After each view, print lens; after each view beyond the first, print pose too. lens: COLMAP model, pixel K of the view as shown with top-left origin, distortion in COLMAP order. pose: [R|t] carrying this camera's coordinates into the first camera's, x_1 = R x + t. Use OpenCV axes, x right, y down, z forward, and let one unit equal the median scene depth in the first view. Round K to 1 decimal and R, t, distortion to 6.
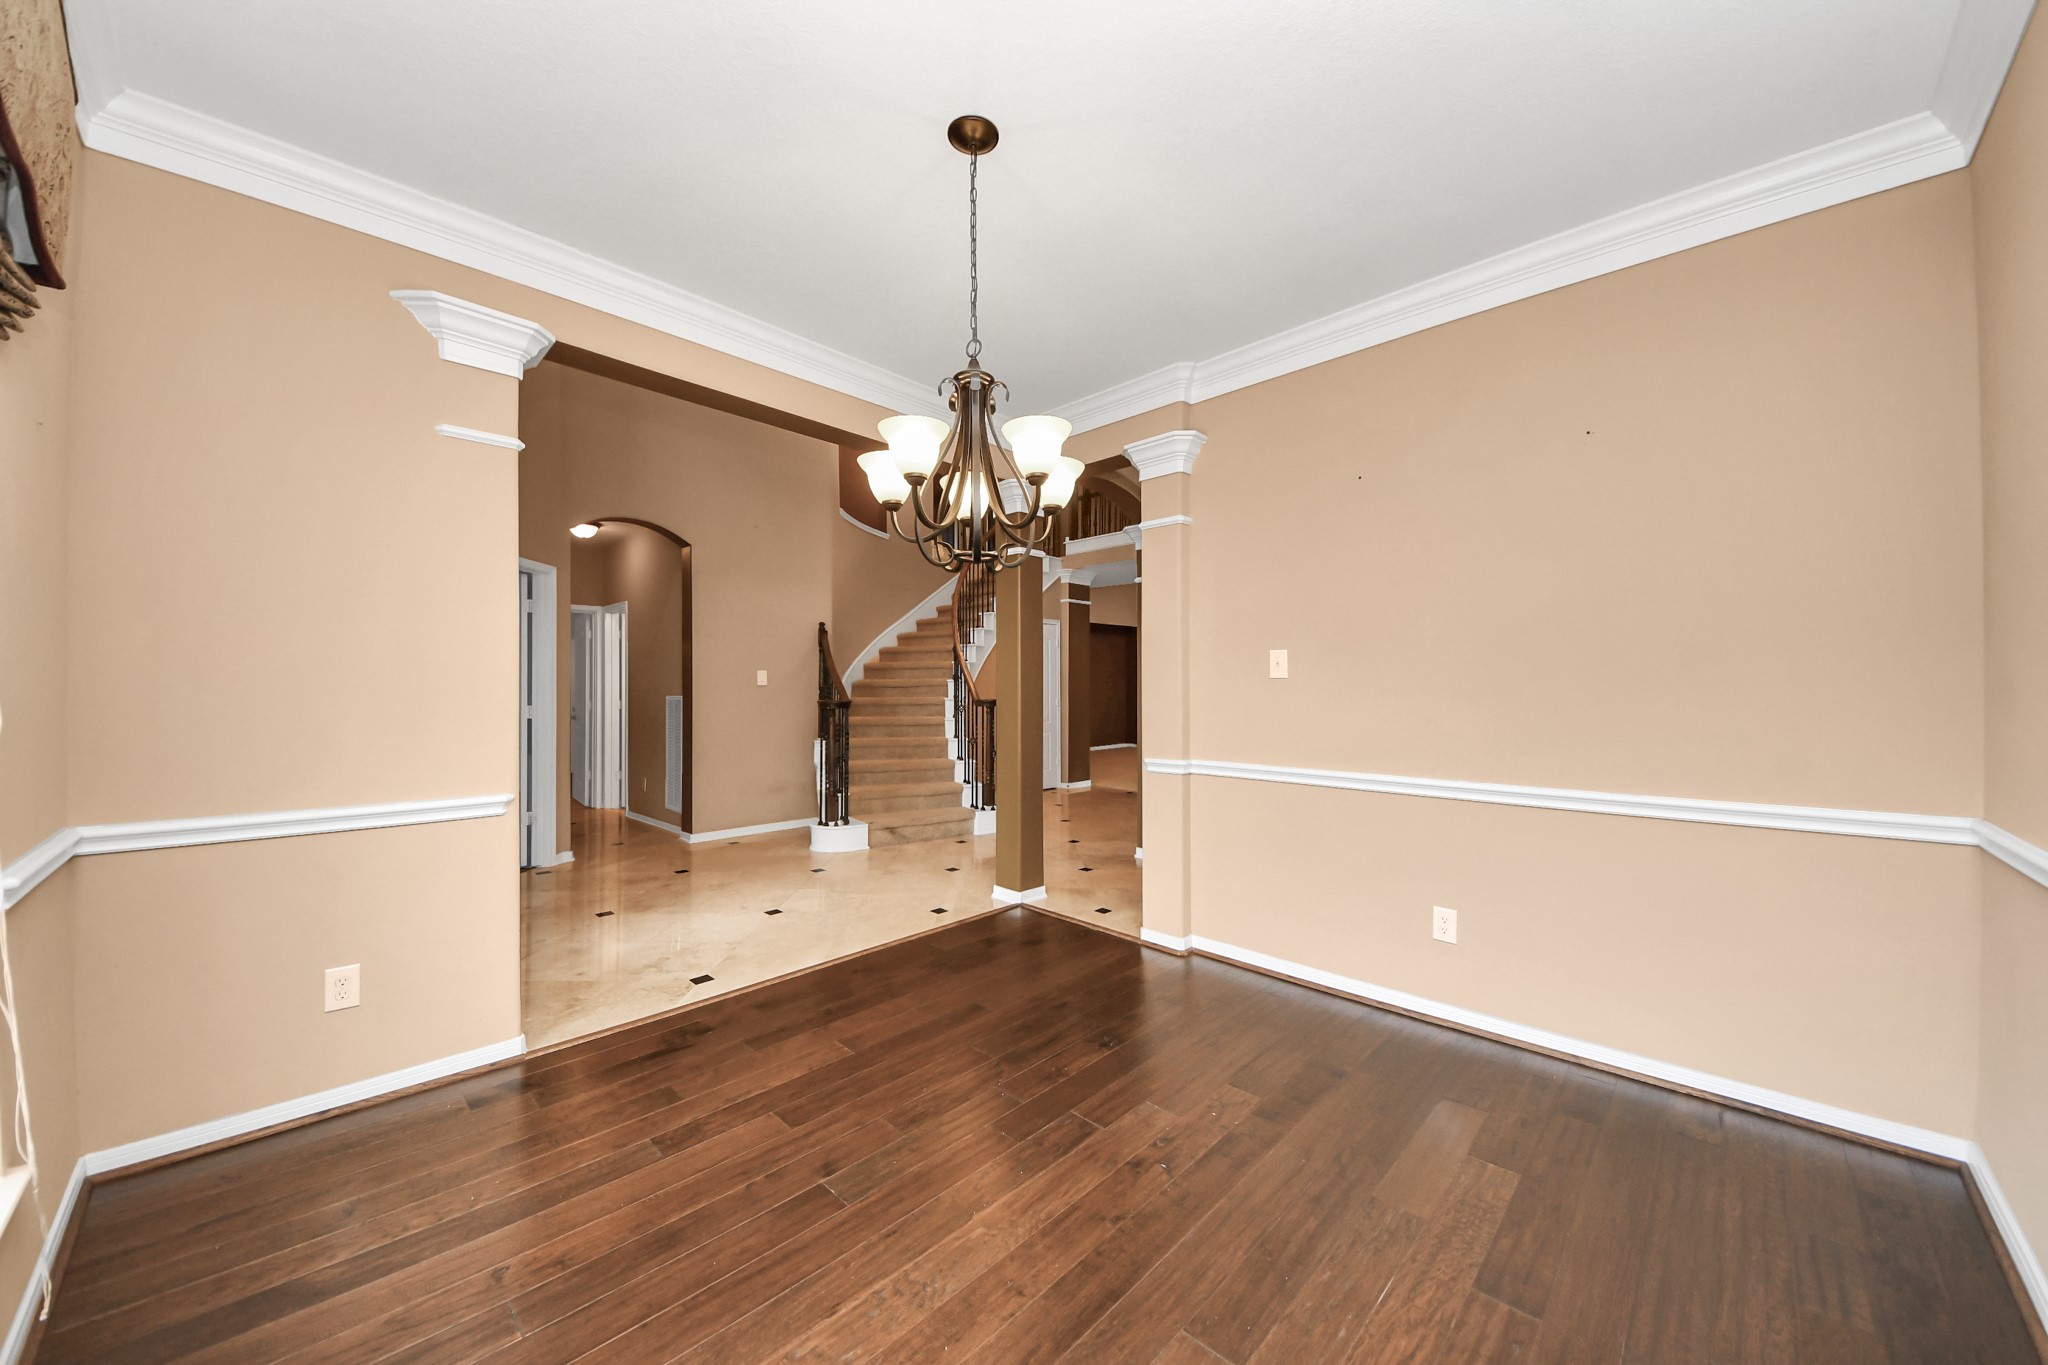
lens RADIAL K [[724.9, 0, 1019.0], [0, 724.9, 688.6], [0, 0, 1]] dist [0.000869, -0.009043]
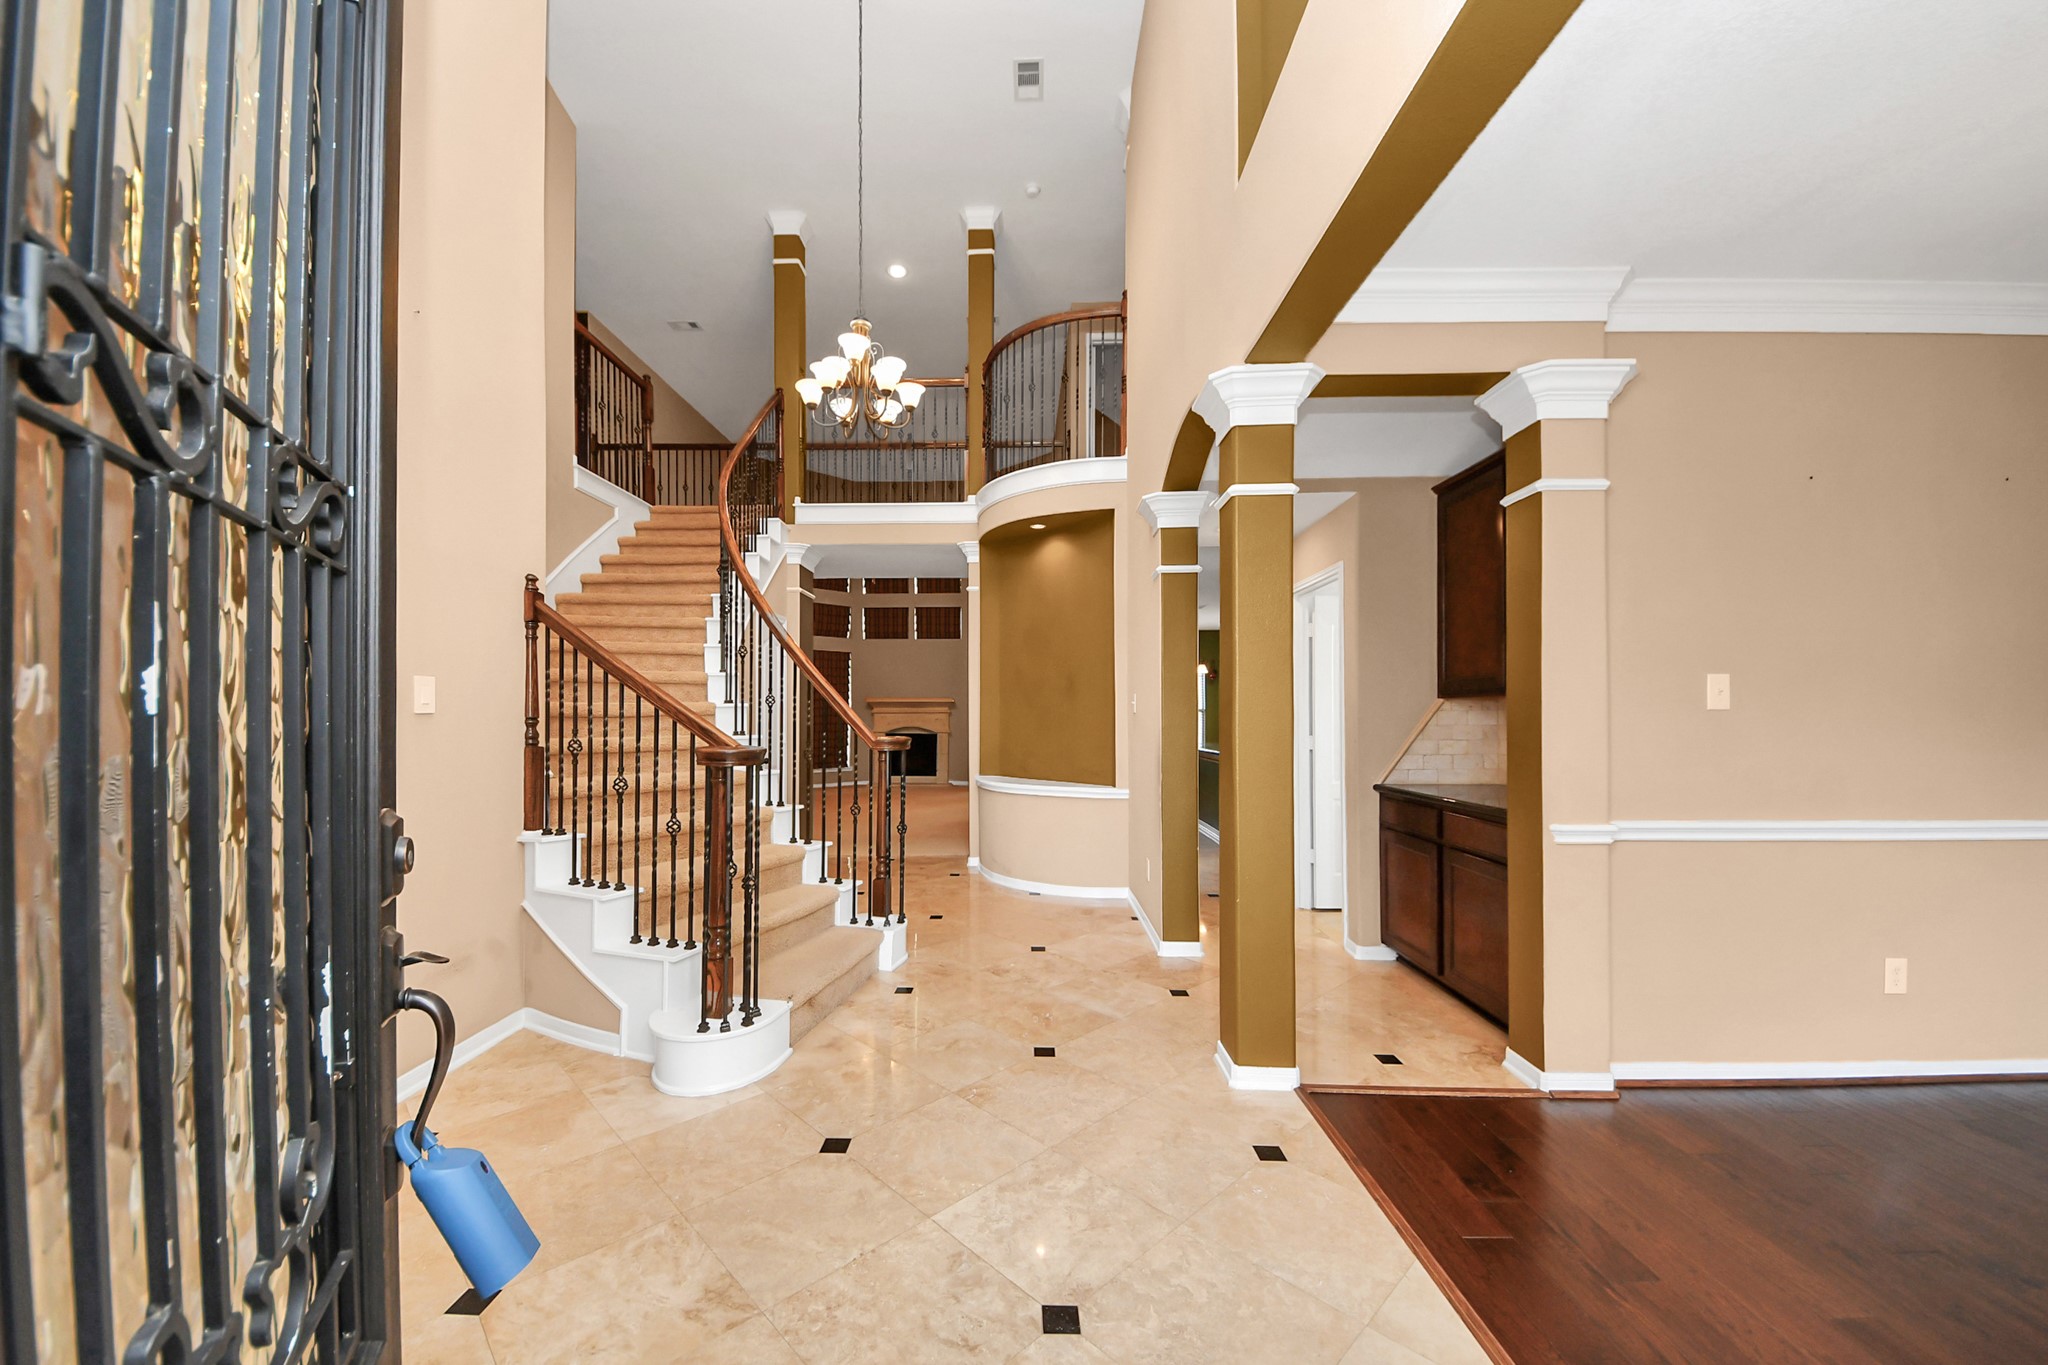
lens RADIAL K [[776.8, 0, 1021.6], [0, 776.8, 704.5], [0, 0, 1]] dist [0.000479, -0.012274]
pose [[0.736196, 0.010809, 0.676682, -0.723477], [-0.001573, 0.999897, -0.014261, -0.006577], [-0.676767, 0.009435, 0.736137, 0.831679]]
